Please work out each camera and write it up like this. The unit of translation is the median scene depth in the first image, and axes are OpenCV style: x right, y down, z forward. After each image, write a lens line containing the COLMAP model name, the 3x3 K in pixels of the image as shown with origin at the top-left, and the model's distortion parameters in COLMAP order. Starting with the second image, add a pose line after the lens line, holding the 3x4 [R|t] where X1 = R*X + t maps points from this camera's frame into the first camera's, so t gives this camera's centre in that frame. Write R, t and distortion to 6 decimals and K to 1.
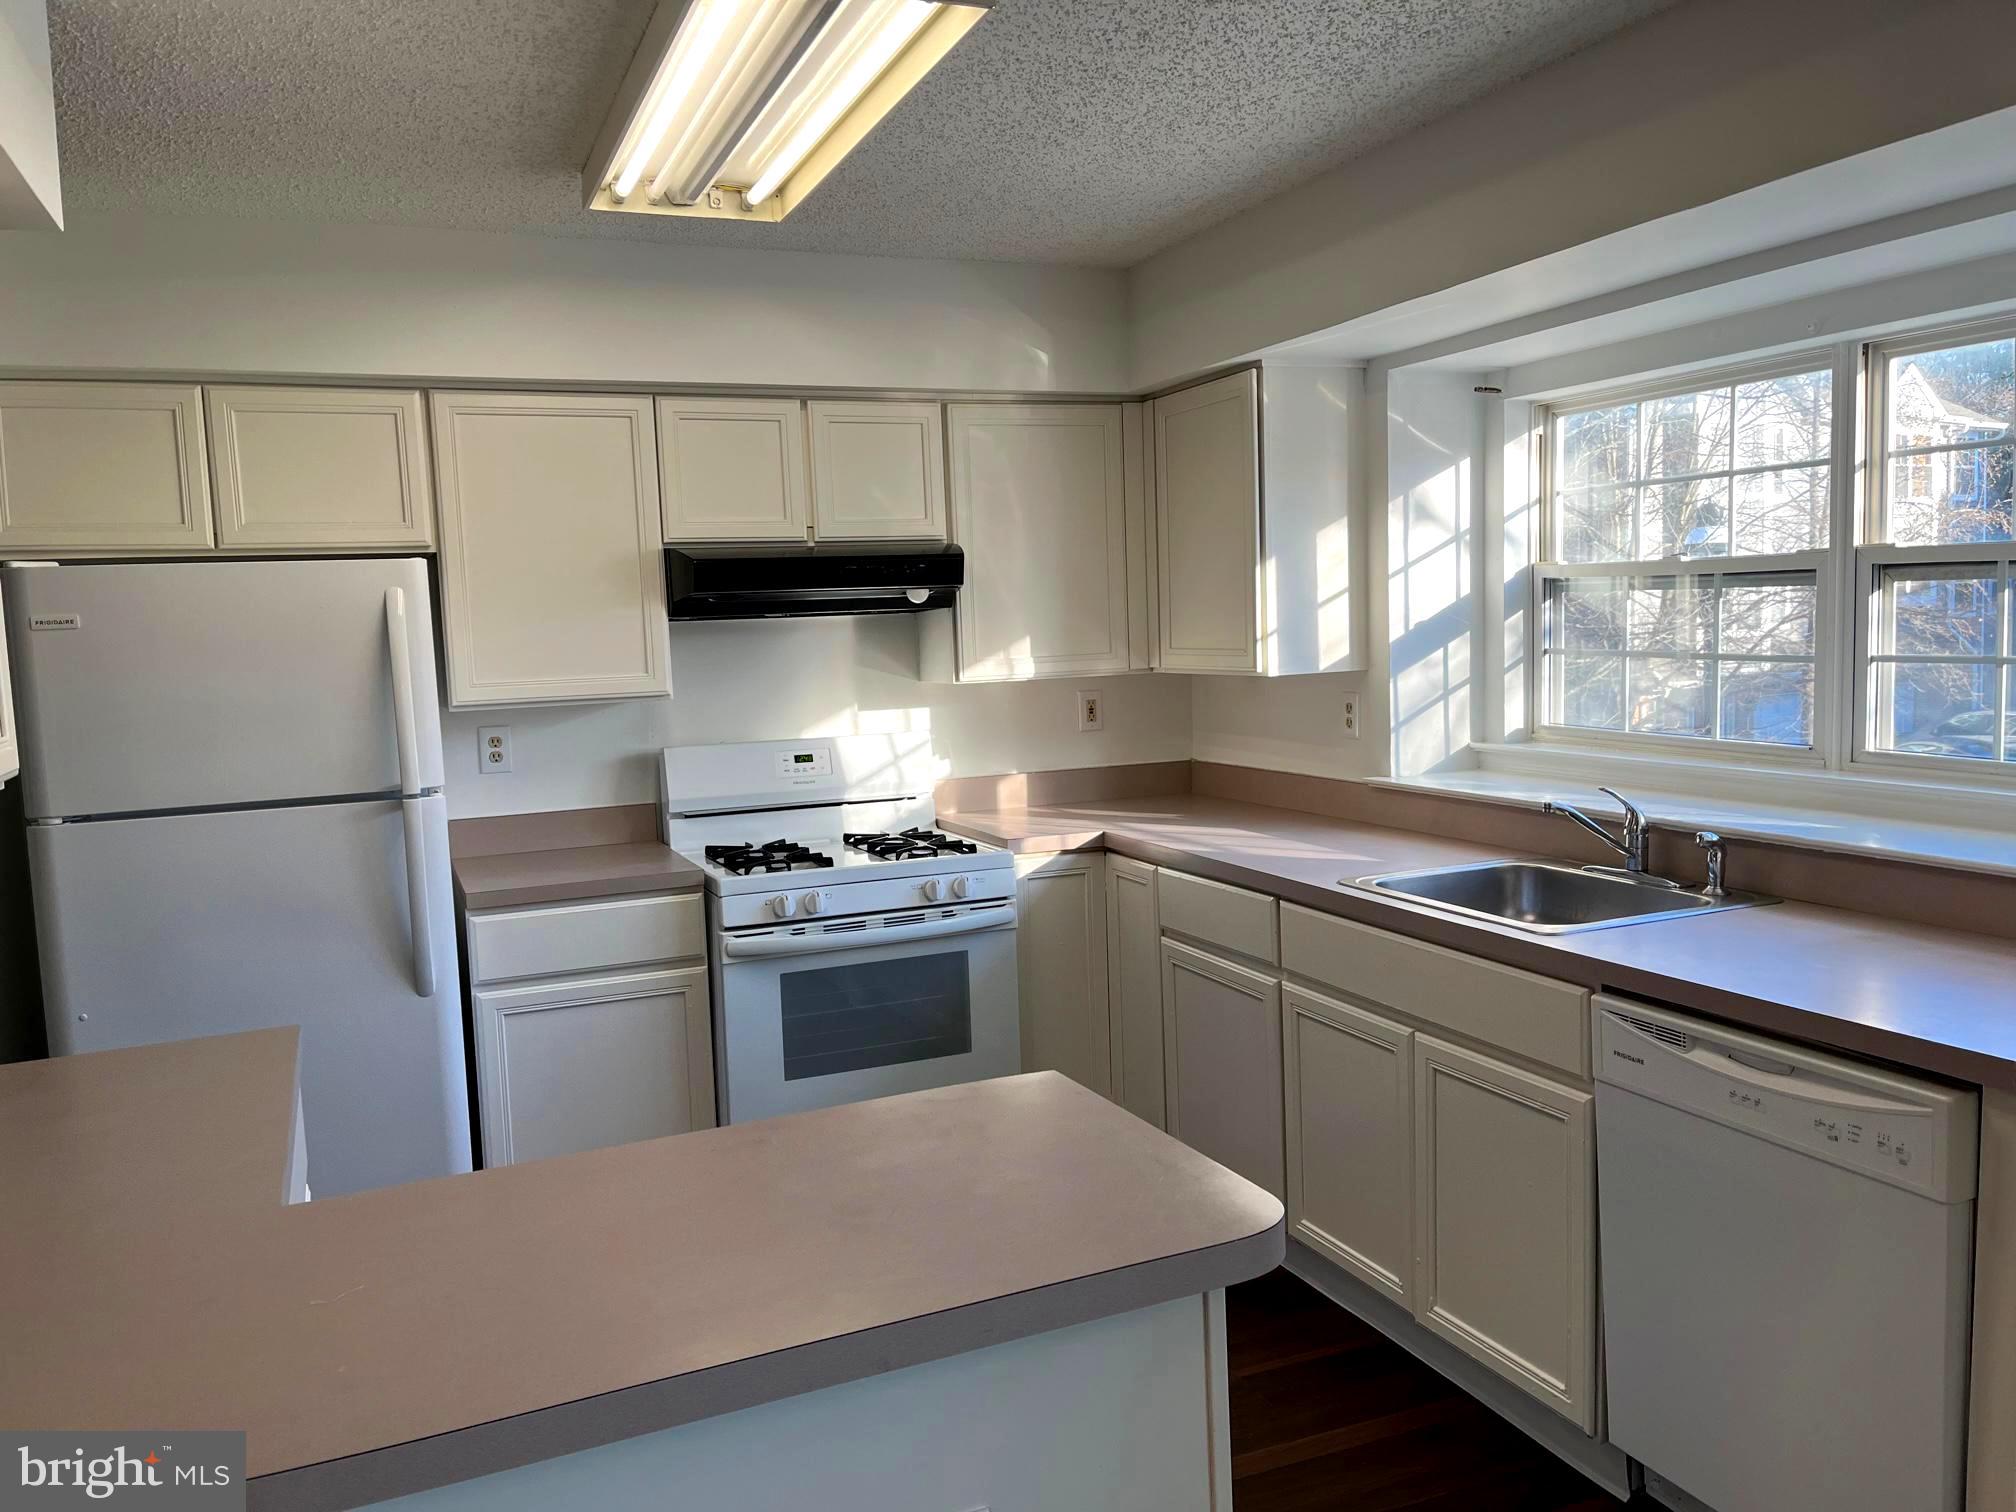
lens RADIAL K [[1526.9, 0, 1014.2], [0, 1526.9, 747.6], [0, 0, 1]] dist [0.056669, -0.076853]
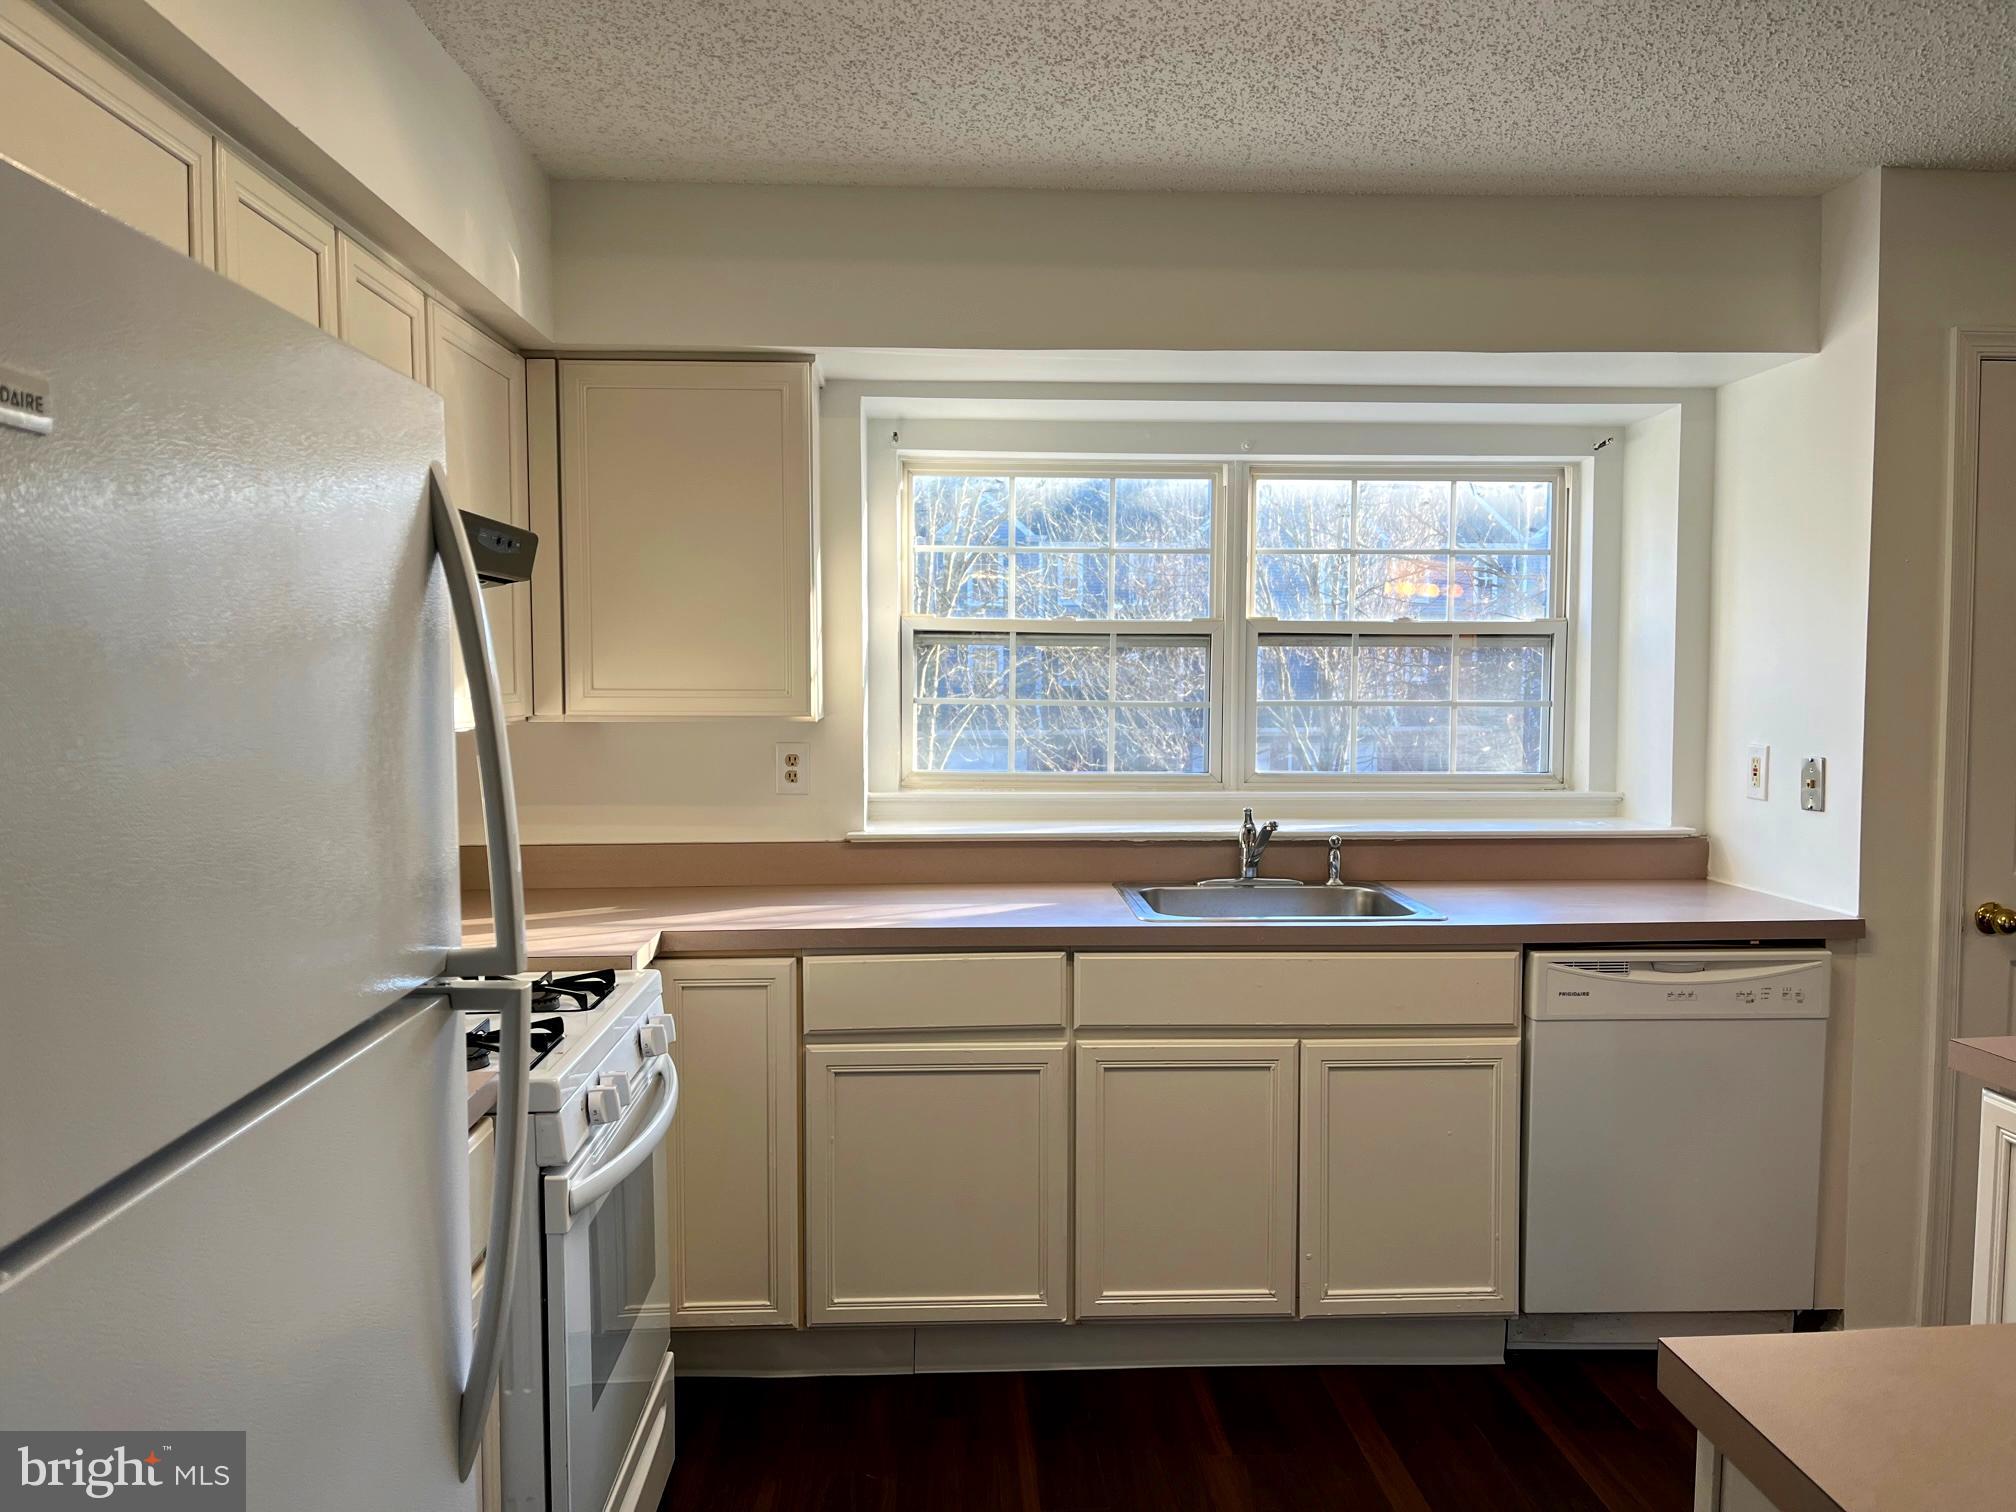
lens RADIAL K [[1526.9, 0, 1014.2], [0, 1526.9, 747.6], [0, 0, 1]] dist [0.056669, -0.076853]
pose [[0.344193, -0.007685, 0.938868, -0.761498], [0.067345, 0.997593, -0.016523, -0.012790], [-0.936481, 0.068916, 0.343882, 0.762431]]
